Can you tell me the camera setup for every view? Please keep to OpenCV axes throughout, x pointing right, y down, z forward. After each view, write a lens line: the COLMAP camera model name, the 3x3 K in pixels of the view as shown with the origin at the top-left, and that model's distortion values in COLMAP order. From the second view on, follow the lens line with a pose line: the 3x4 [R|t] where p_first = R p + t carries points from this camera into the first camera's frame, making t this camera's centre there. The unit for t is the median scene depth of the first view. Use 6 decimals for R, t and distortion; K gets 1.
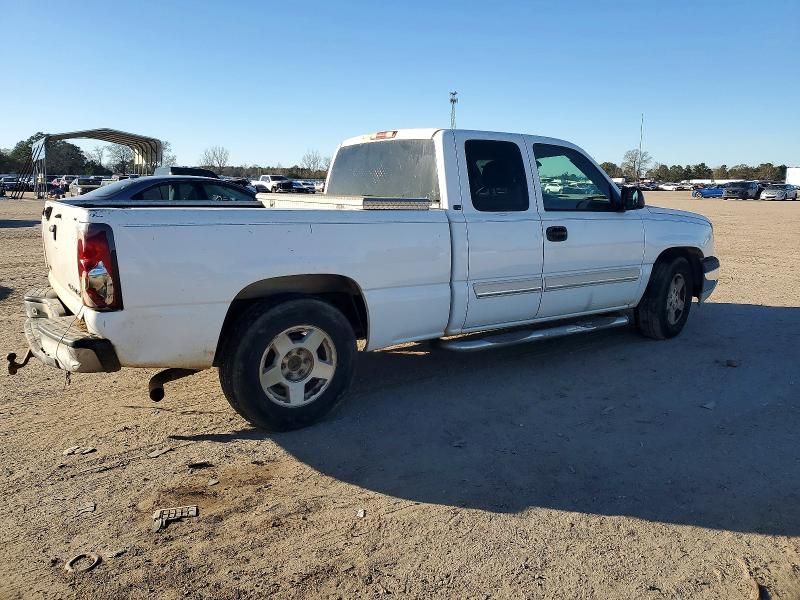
lens RADIAL K [[617.3, 0, 402.6], [0, 617.3, 296.2], [0, 0, 1]] dist [0.014201, 0.003408]
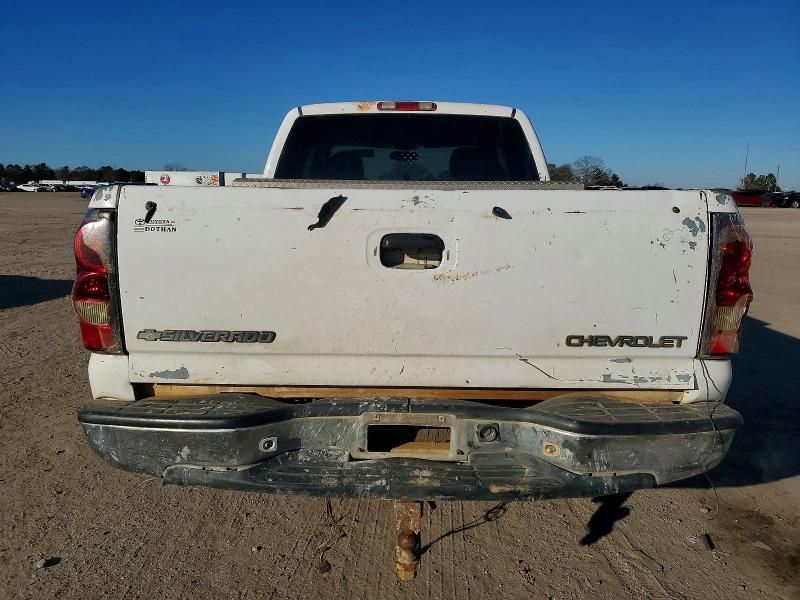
lens RADIAL K [[617.3, 0, 402.6], [0, 617.3, 300.0], [0, 0, 1]] dist [0.014201, 0.003408]
pose [[0.573724, -0.143303, 0.806415, -0.897677], [0.140357, 0.987212, 0.075574, -0.094073], [-0.806933, 0.069827, 0.586501, 0.696256]]
